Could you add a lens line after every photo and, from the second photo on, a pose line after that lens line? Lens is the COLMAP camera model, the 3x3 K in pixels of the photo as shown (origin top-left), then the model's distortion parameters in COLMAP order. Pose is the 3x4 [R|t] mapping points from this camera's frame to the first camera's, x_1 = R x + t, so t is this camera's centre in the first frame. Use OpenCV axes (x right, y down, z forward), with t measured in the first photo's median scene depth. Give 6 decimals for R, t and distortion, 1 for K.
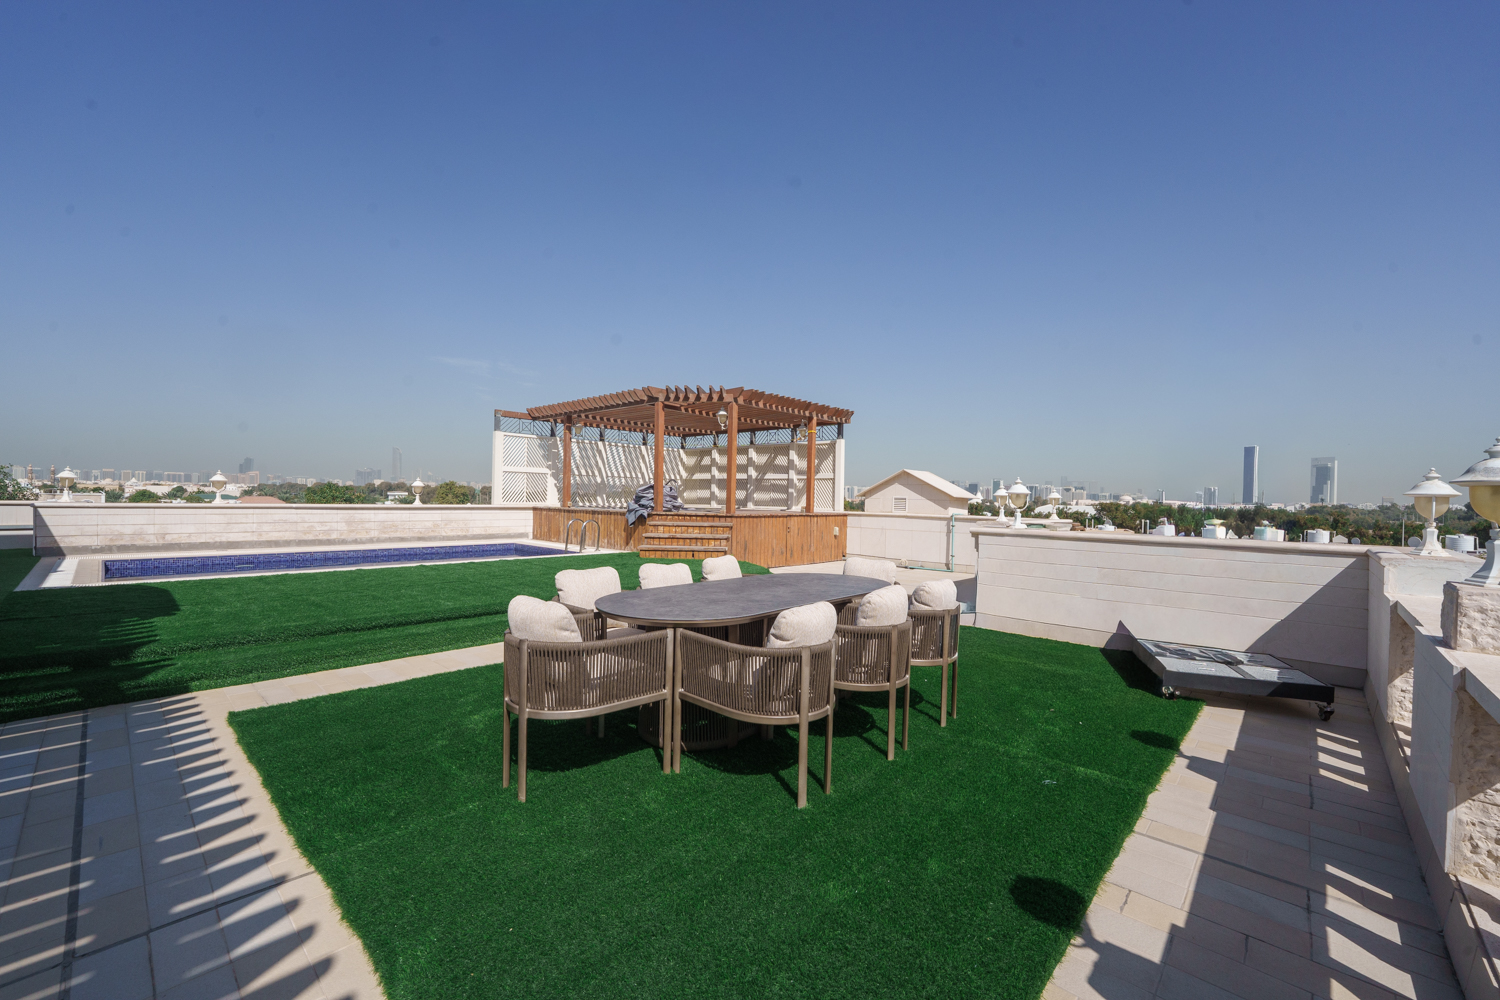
lens RADIAL K [[604.2, 0, 748.5], [0, 604.2, 496.3], [0, 0, 1]] dist [-0.000915, 0.000474]
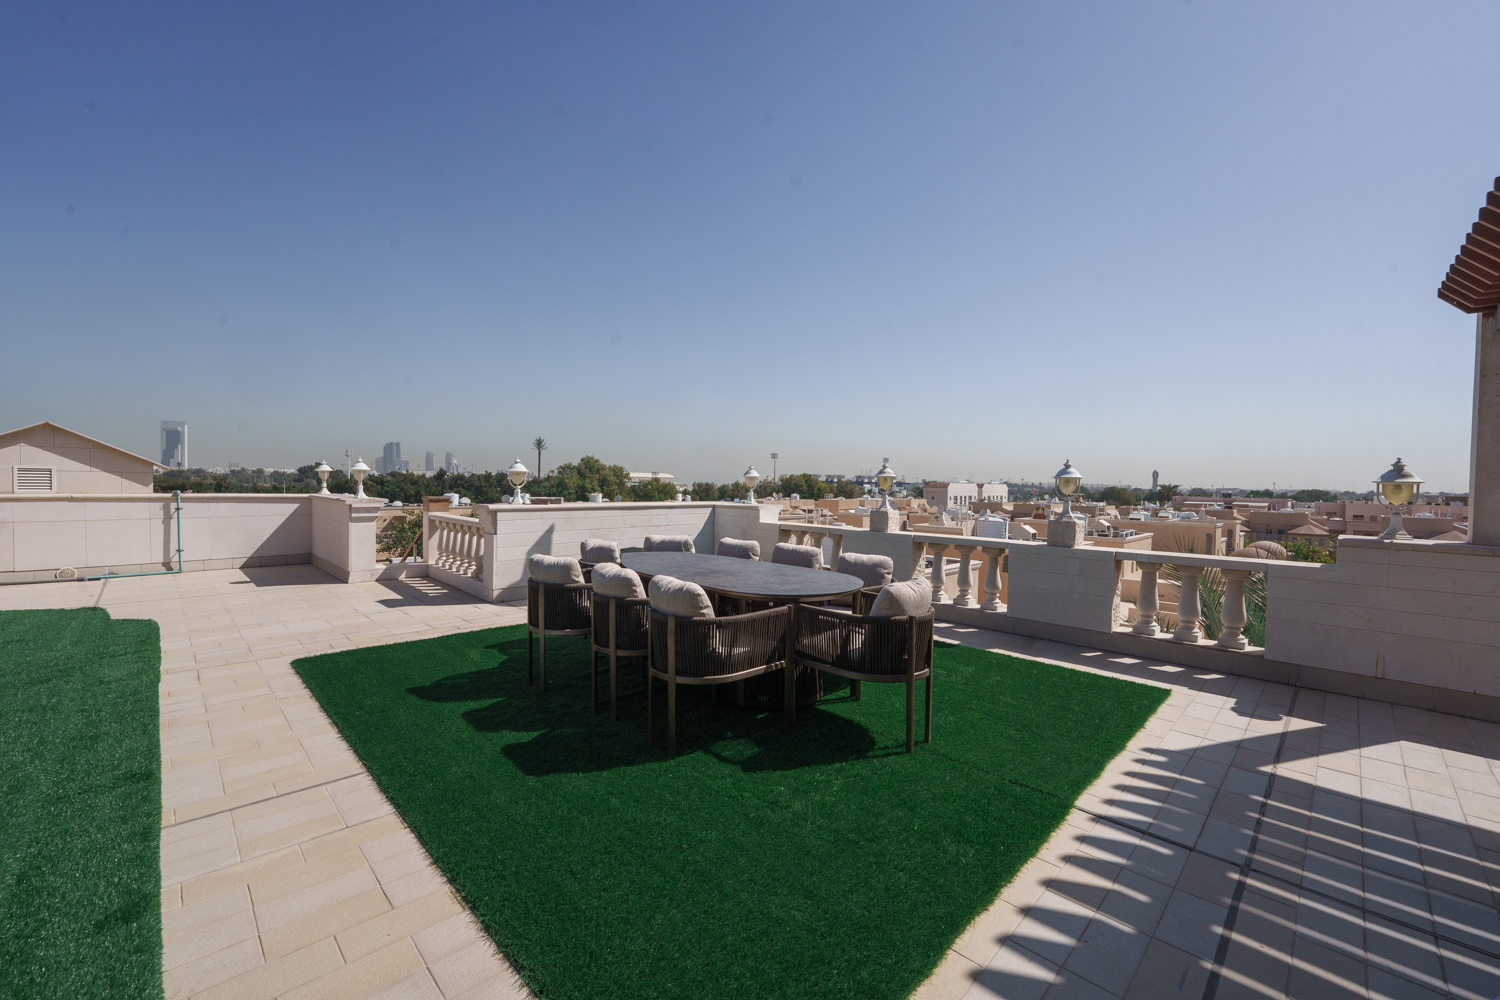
lens RADIAL K [[604.2, 0, 748.5], [0, 604.2, 496.3], [0, 0, 1]] dist [-0.000915, 0.000474]
pose [[0.037194, -0.041110, 0.998462, -0.401041], [-0.019395, 0.998936, 0.041852, -0.010578], [-0.999120, -0.020922, 0.036357, 0.336499]]
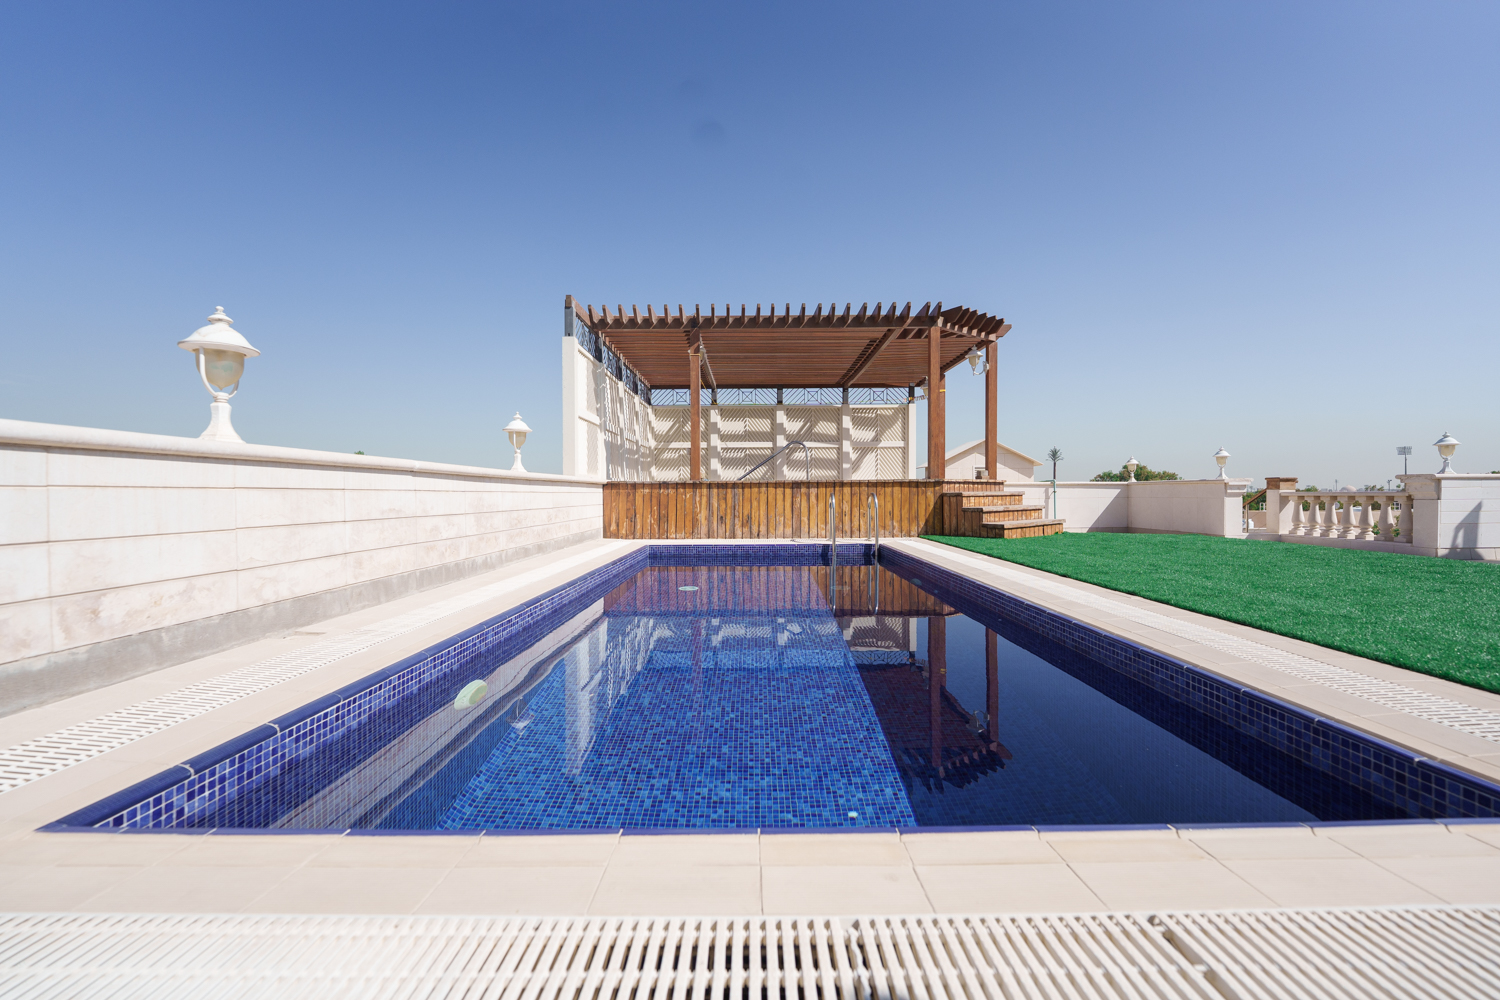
lens RADIAL K [[604.2, 0, 748.5], [0, 604.2, 496.3], [0, 0, 1]] dist [-0.000915, 0.000474]
pose [[0.736248, -0.026341, 0.676199, -0.861181], [0.019411, 0.999653, 0.017806, 0.031042], [-0.676433, 0.000016, 0.736504, 0.666832]]
